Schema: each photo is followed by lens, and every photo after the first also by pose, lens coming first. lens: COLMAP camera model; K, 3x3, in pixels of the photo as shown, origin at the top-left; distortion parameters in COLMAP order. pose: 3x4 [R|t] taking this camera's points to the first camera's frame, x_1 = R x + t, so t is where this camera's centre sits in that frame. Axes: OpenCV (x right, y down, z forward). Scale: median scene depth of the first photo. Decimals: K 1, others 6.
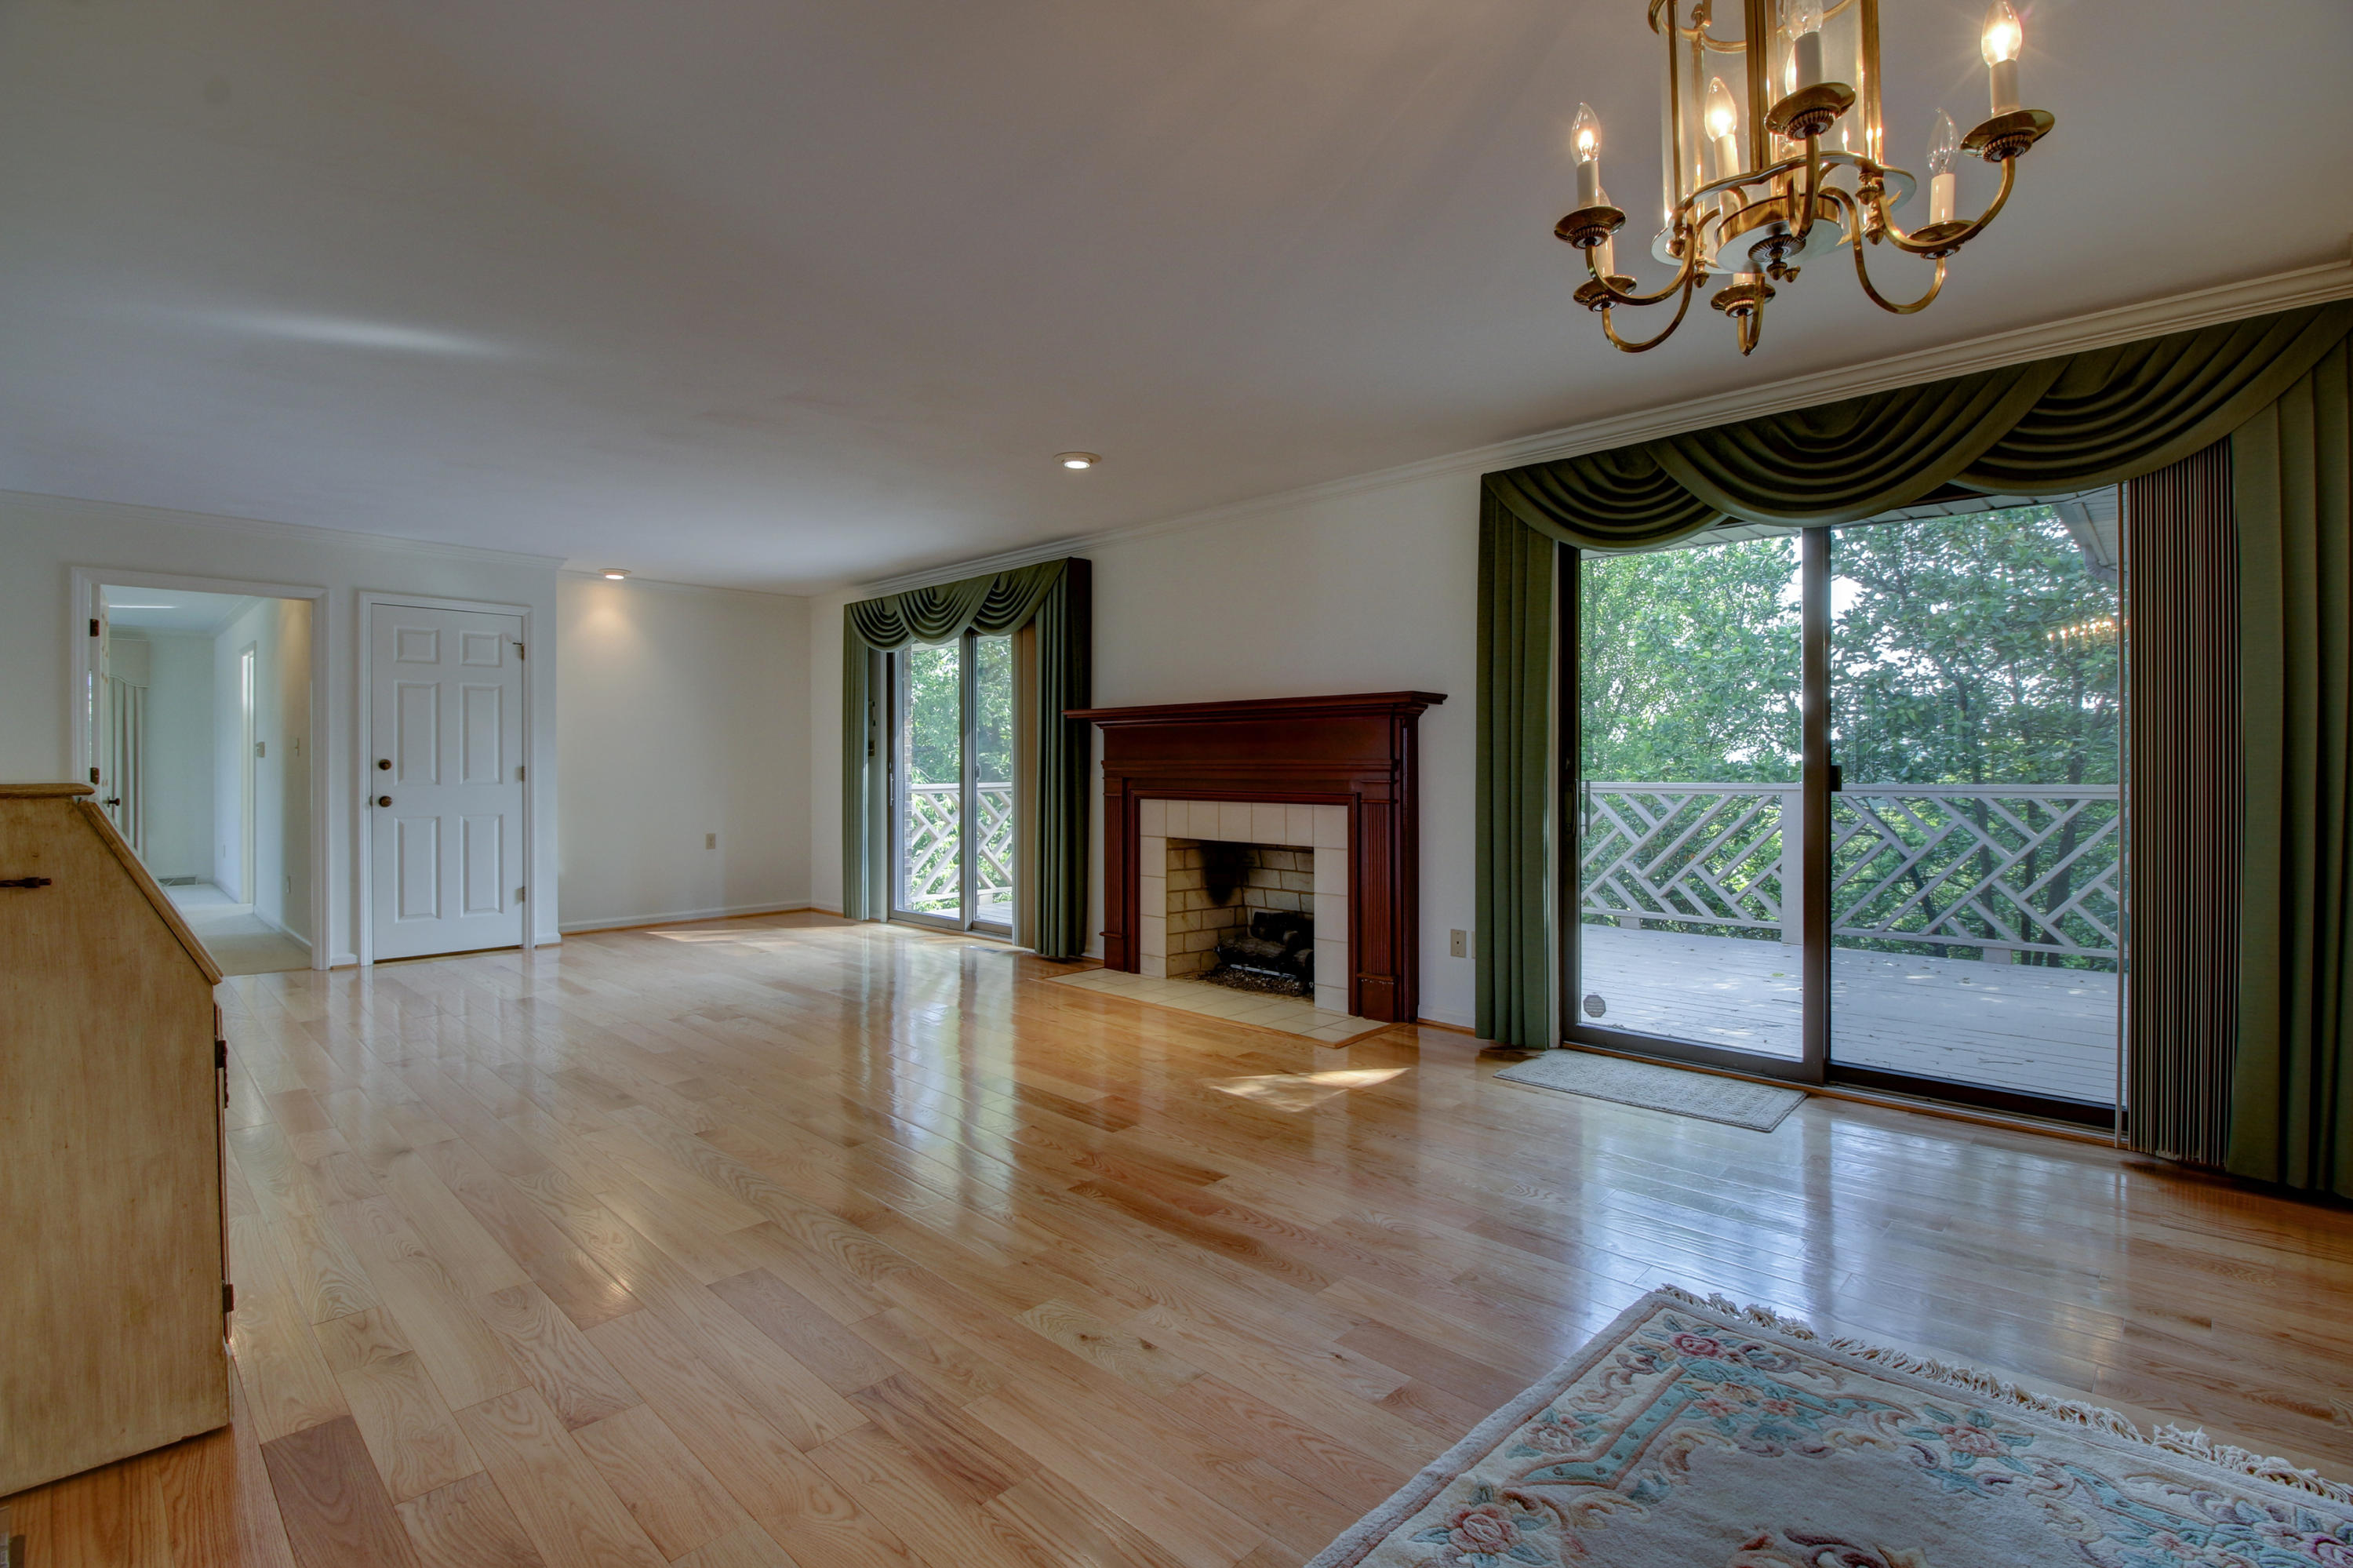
lens RADIAL K [[1087.1, 0, 1178.9], [0, 1087.1, 763.7], [0, 0, 1]] dist [0.005564, -0.015075]
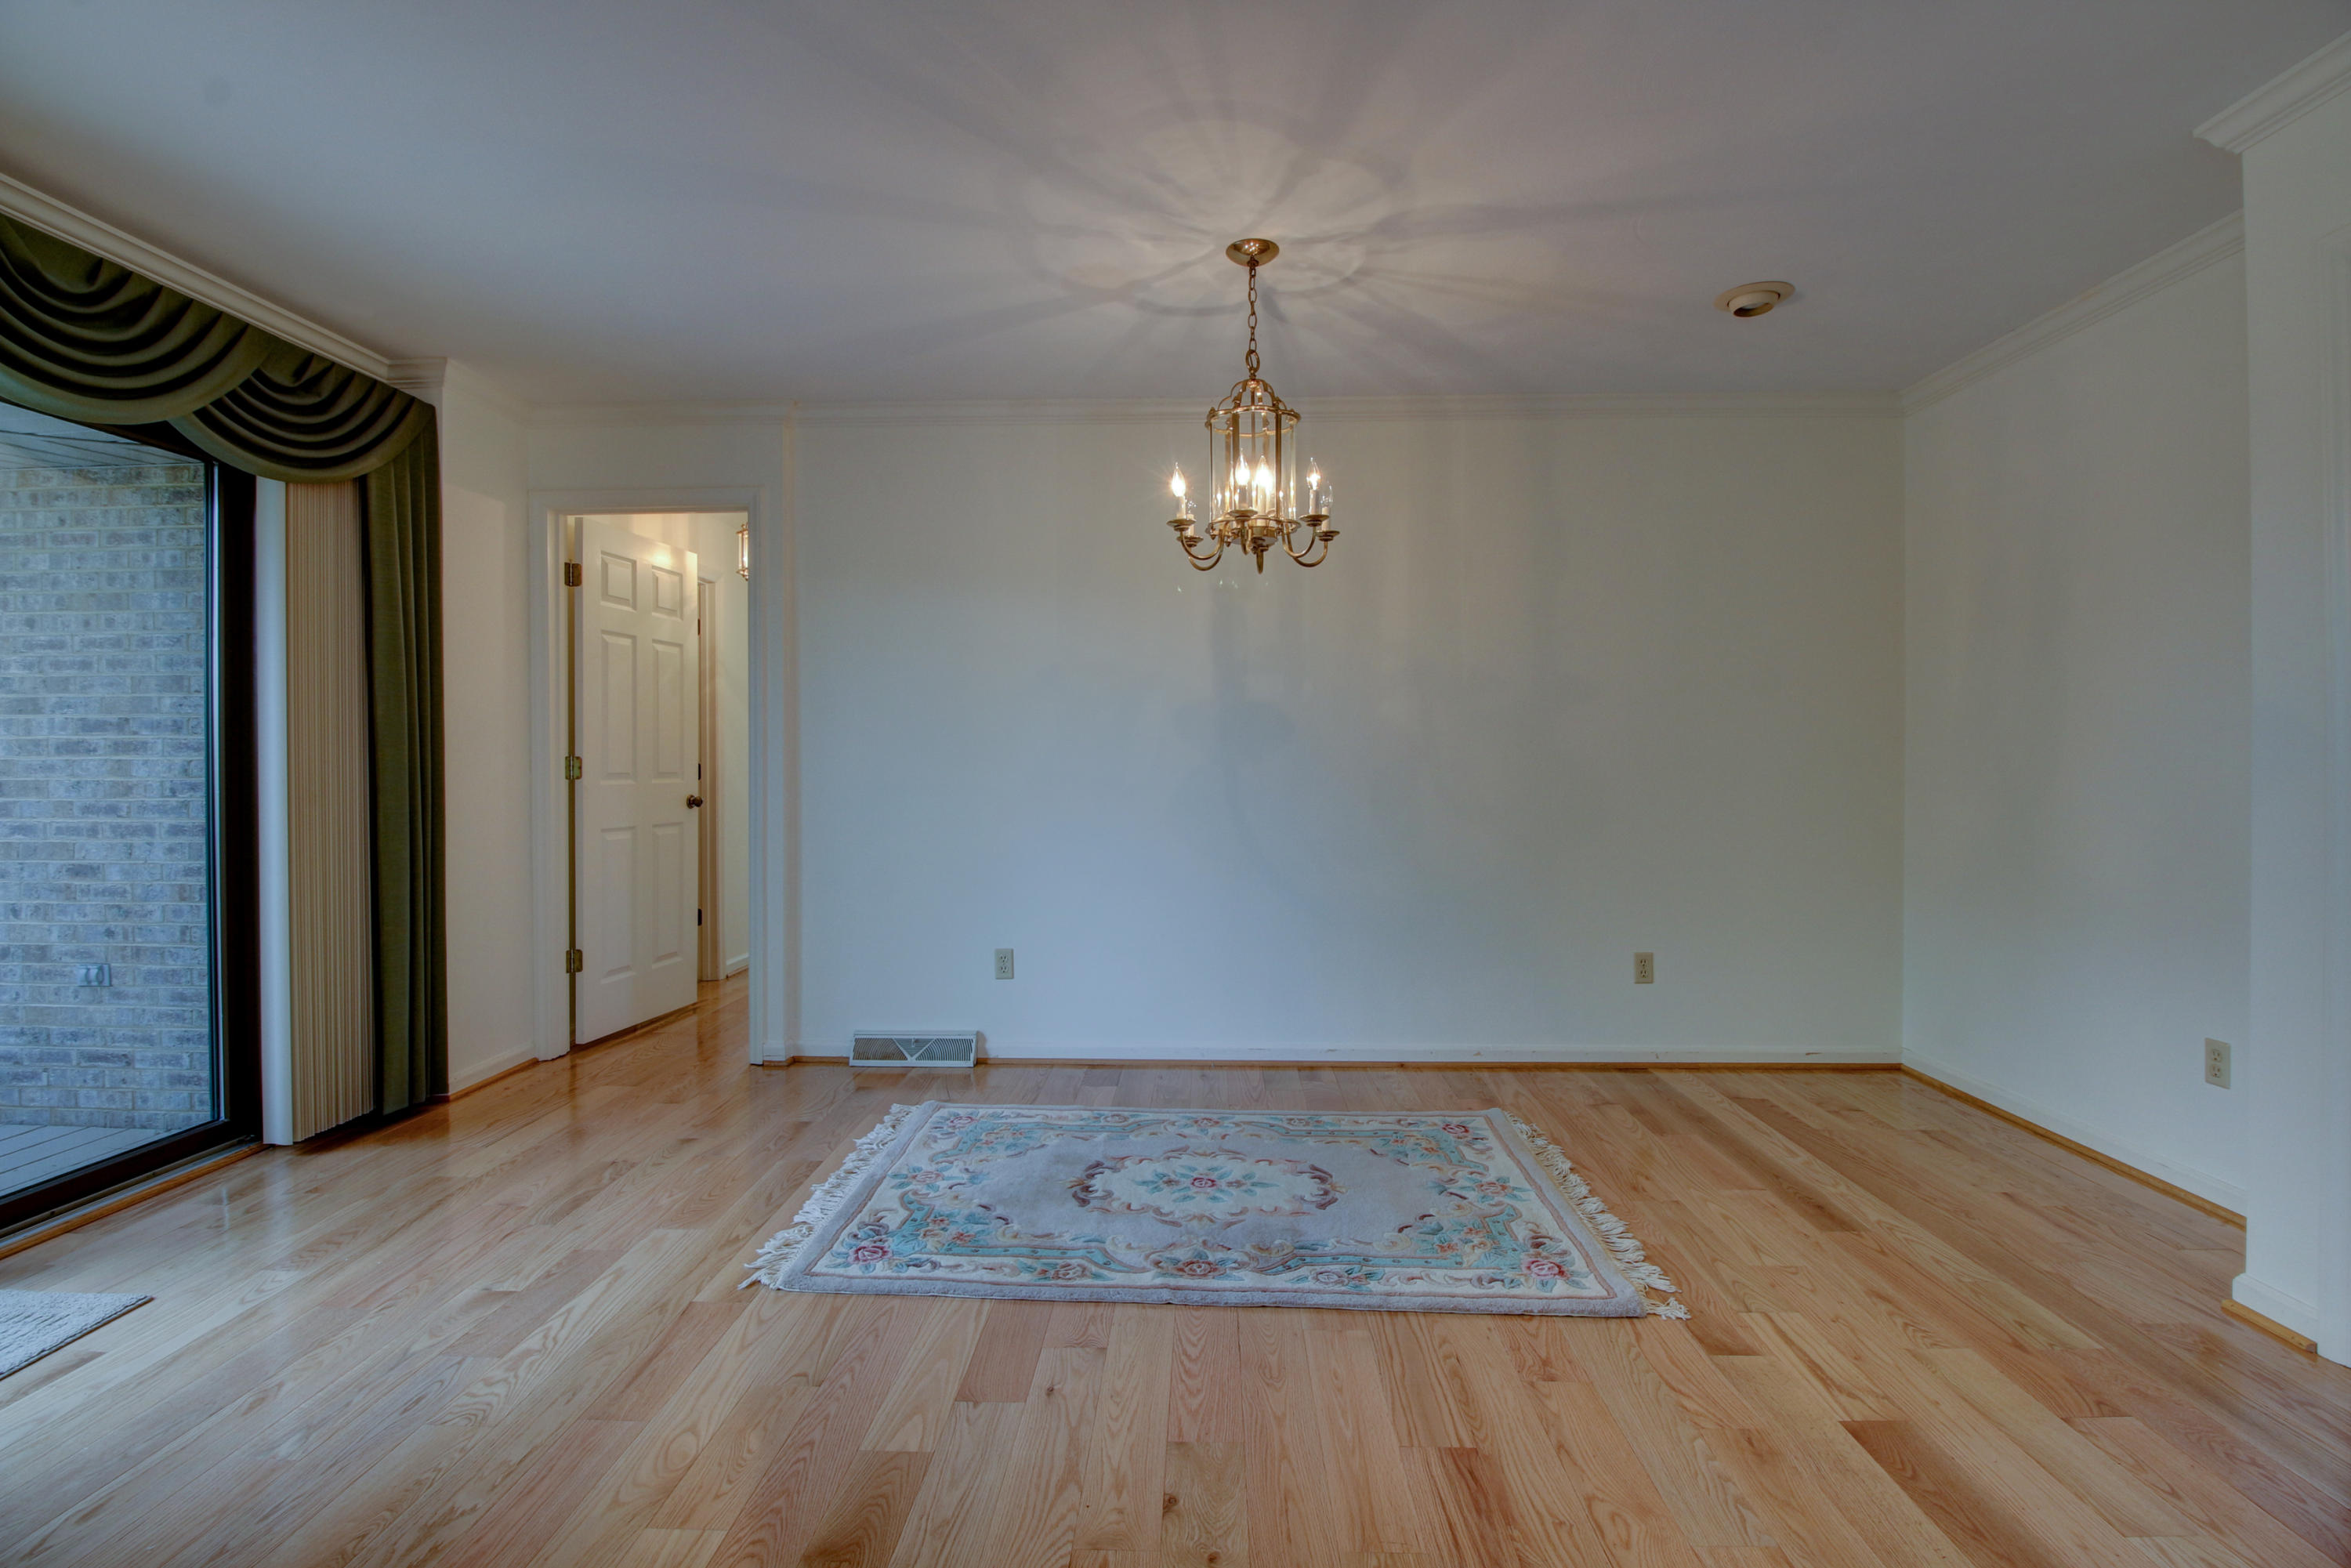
lens RADIAL K [[1086.1, 0, 1177.9], [0, 1086.1, 763.7], [0, 0, 1]] dist [0.005564, -0.015075]
pose [[-0.661109, -0.001971, 0.750287, -0.615329], [0.002811, 0.999983, 0.005103, -0.002536], [-0.750285, 0.005483, -0.661092, 1.490406]]
